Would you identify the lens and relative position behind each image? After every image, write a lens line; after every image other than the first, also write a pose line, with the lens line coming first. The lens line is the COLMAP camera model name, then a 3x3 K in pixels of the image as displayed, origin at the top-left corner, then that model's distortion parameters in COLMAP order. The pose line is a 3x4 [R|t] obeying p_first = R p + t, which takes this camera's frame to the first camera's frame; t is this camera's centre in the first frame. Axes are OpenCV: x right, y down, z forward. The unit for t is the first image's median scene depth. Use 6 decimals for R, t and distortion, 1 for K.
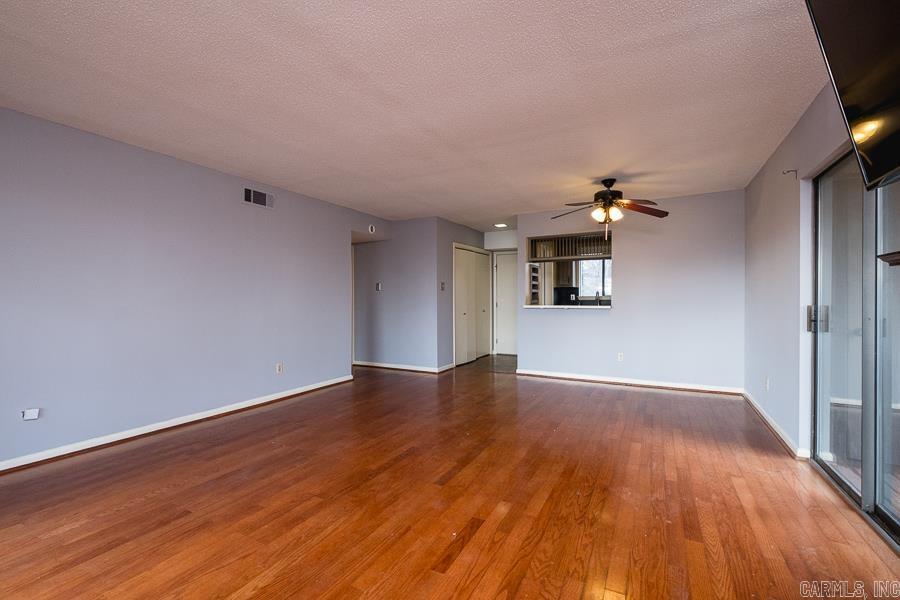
lens RADIAL K [[385.1, 0, 450.0], [0, 385.1, 300.0], [0, 0, 1]] dist [0.001608, -0.000259]
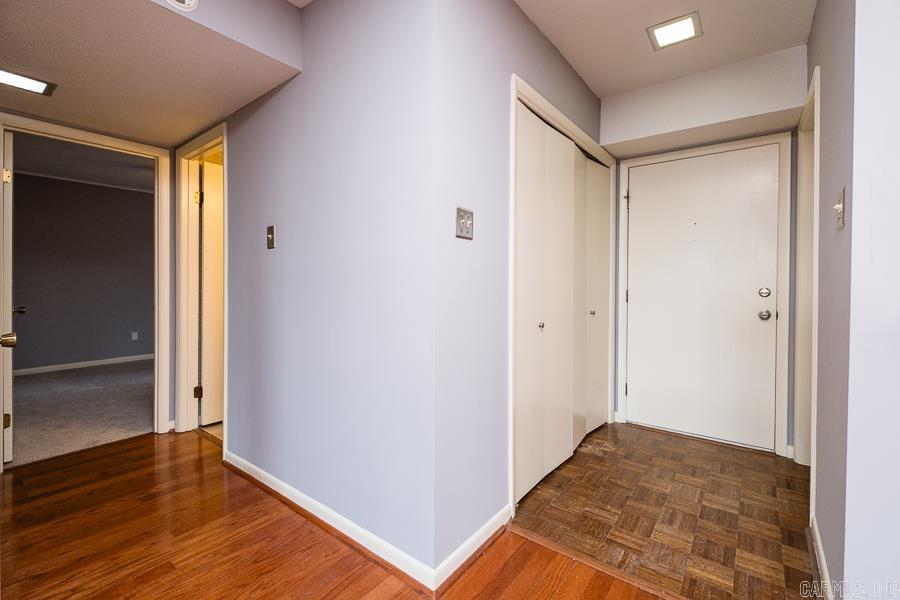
lens RADIAL K [[394.8, 0, 451.8], [0, 394.8, 286.5], [0, 0, 1]] dist [-0.000098, -0.000113]
pose [[0.985998, 0.010832, -0.166405, 0.024507], [-0.010164, 0.999937, 0.004867, 0.005277], [0.166447, -0.003107, 0.986045, 1.095526]]
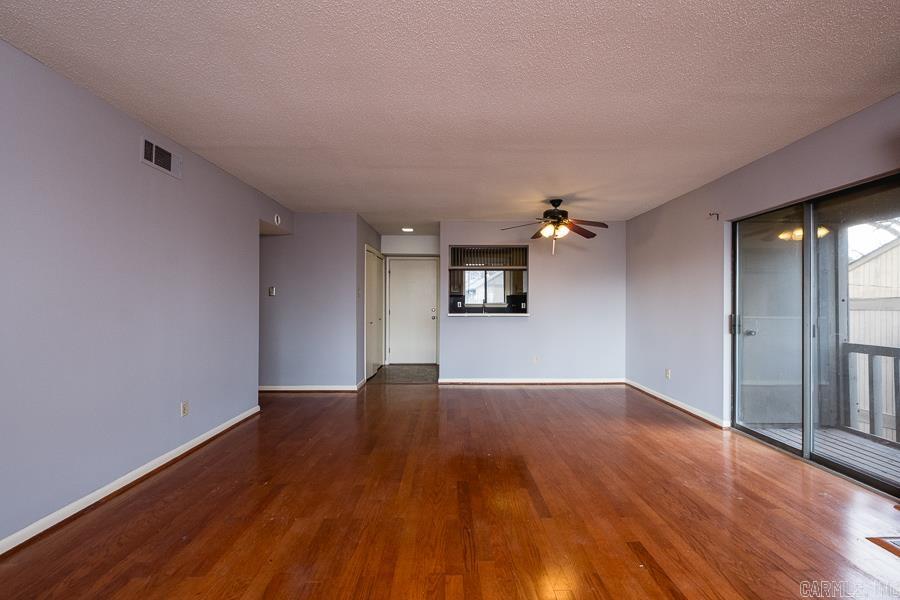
lens RADIAL K [[384.7, 0, 450.0], [0, 384.7, 300.0], [0, 0, 1]] dist [-0.001092, -0.000349]
pose [[0.880143, 0.009749, 0.474609, -0.375806], [-0.003378, 0.999892, -0.014275, -0.008921], [-0.474697, 0.010960, 0.880081, 0.176156]]
